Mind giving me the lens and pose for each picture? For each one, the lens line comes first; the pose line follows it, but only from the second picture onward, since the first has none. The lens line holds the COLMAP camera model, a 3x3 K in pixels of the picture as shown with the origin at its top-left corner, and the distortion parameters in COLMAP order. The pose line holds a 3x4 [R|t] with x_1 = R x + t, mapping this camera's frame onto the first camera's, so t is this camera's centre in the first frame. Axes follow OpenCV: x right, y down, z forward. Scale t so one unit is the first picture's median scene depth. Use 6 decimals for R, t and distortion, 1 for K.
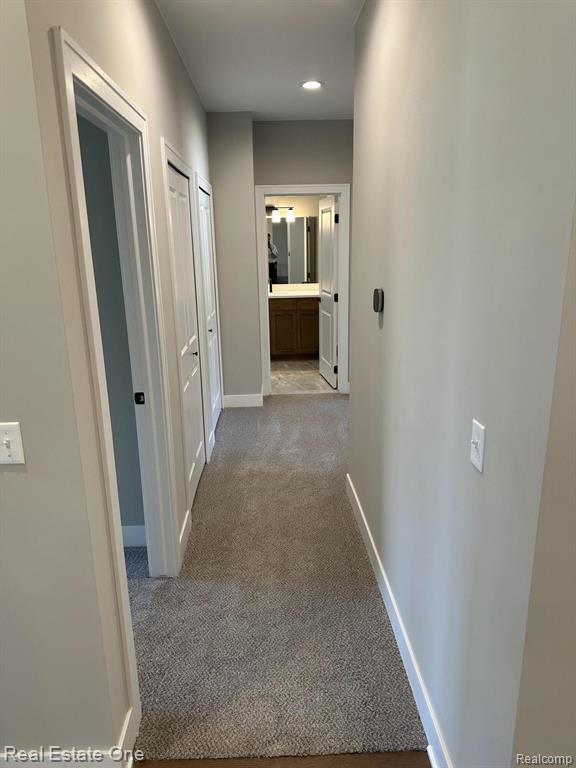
lens RADIAL K [[540.8, 0, 291.3], [0, 540.8, 382.2], [0, 0, 1]] dist [0.048607, -0.063316]
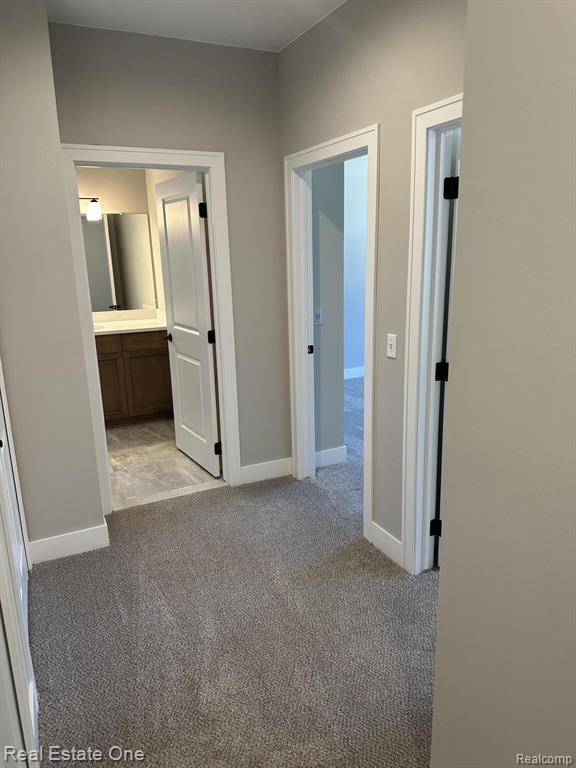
lens RADIAL K [[540.8, 0, 288.7], [0, 540.8, 367.5], [0, 0, 1]] dist [0.048607, -0.063316]
pose [[0.915934, -0.094378, 0.390074, -0.074870], [0.110999, 0.993615, -0.020233, -0.090665], [-0.385674, 0.061830, 0.920561, 0.365181]]
